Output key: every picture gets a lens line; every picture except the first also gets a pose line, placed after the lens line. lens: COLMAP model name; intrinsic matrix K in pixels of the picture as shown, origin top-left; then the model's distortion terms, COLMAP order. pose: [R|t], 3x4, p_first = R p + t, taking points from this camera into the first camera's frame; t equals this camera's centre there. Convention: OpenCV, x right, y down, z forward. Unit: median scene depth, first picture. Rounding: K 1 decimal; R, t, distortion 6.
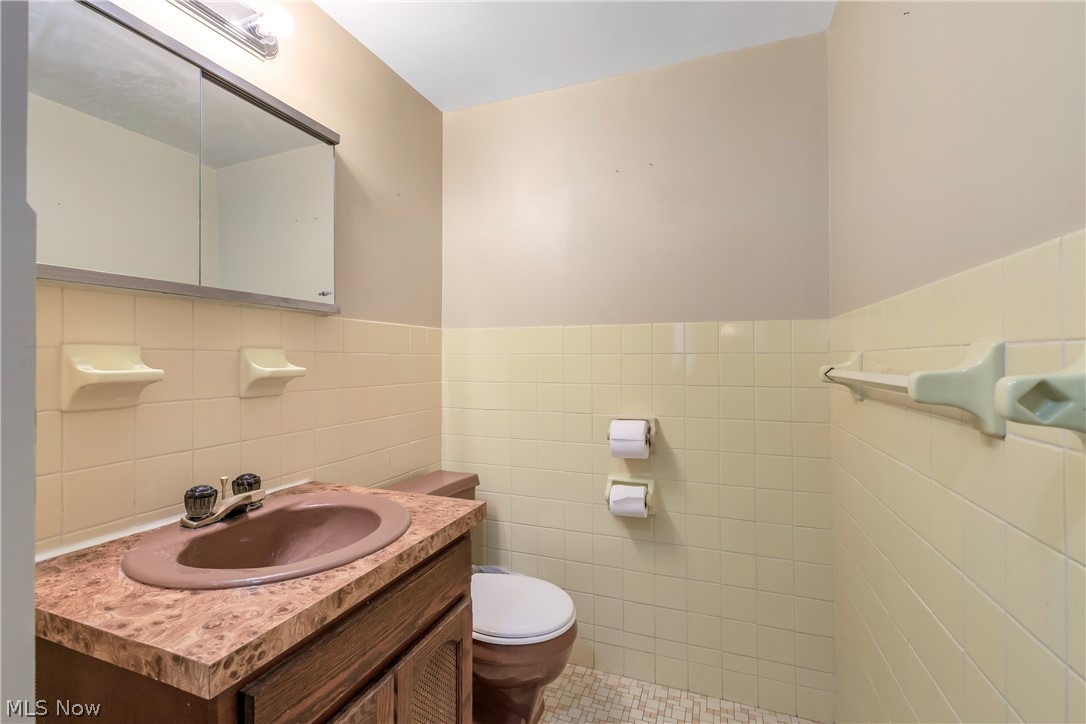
lens RADIAL K [[476.6, 0, 544.6], [0, 476.6, 356.6], [0, 0, 1]] dist [0.002501, -0.001451]
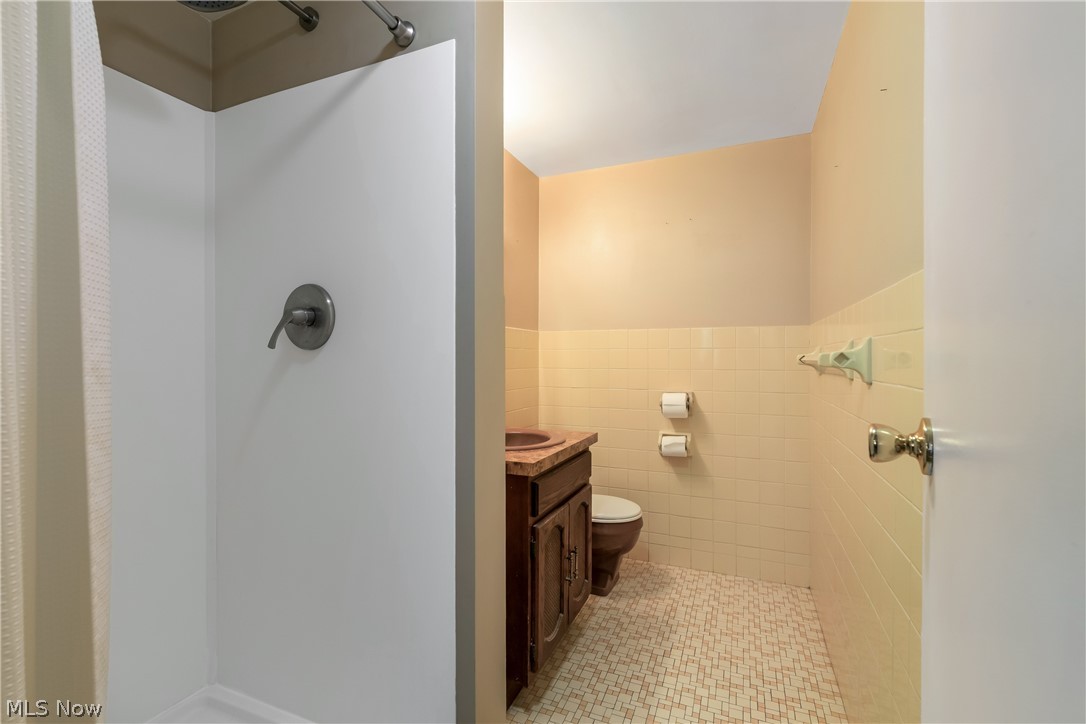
lens RADIAL K [[476.6, 0, 540.6], [0, 476.6, 365.3], [0, 0, 1]] dist [0.002501, -0.001451]
pose [[0.998827, 0.002107, -0.048367, -0.174377], [-0.001172, 0.999812, 0.019342, 0.018787], [0.048399, -0.019263, 0.998642, -0.523046]]
